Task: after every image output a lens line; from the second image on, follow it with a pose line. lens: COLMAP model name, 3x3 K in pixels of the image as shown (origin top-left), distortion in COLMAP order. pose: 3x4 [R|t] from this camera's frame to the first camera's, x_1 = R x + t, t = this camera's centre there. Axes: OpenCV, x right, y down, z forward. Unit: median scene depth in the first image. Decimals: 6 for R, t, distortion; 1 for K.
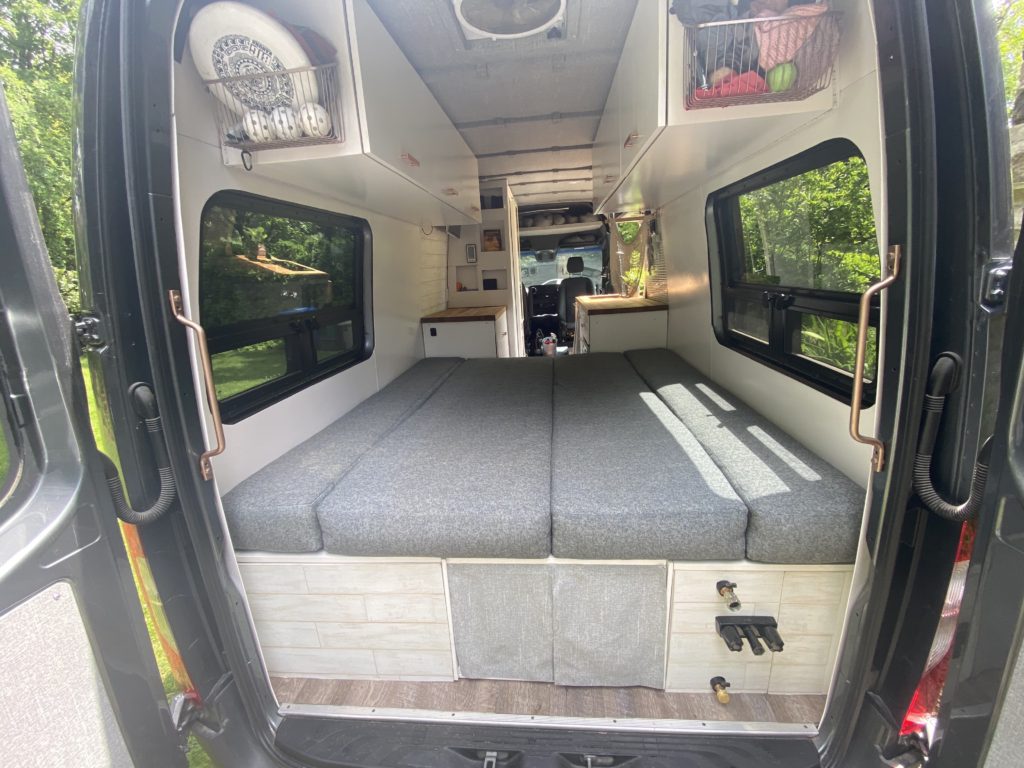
lens RADIAL K [[420.9, 0, 521.4], [0, 420.9, 384.6], [0, 0, 1]] dist [-0.001293, -0.011672]
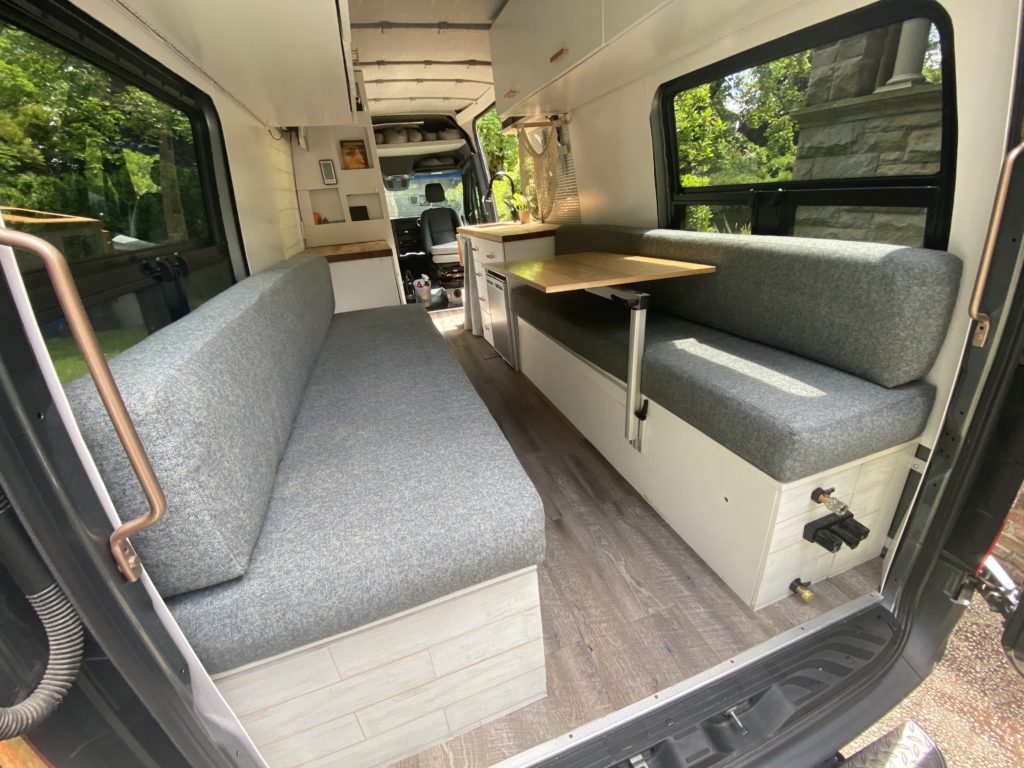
lens RADIAL K [[420.9, 0, 526.6], [0, 420.9, 383.6], [0, 0, 1]] dist [-0.001293, -0.011672]
pose [[0.917283, -0.180335, 0.355066, -0.411025], [0.132869, 0.979094, 0.154017, -0.006941], [-0.375418, -0.094100, 0.922067, 0.364747]]
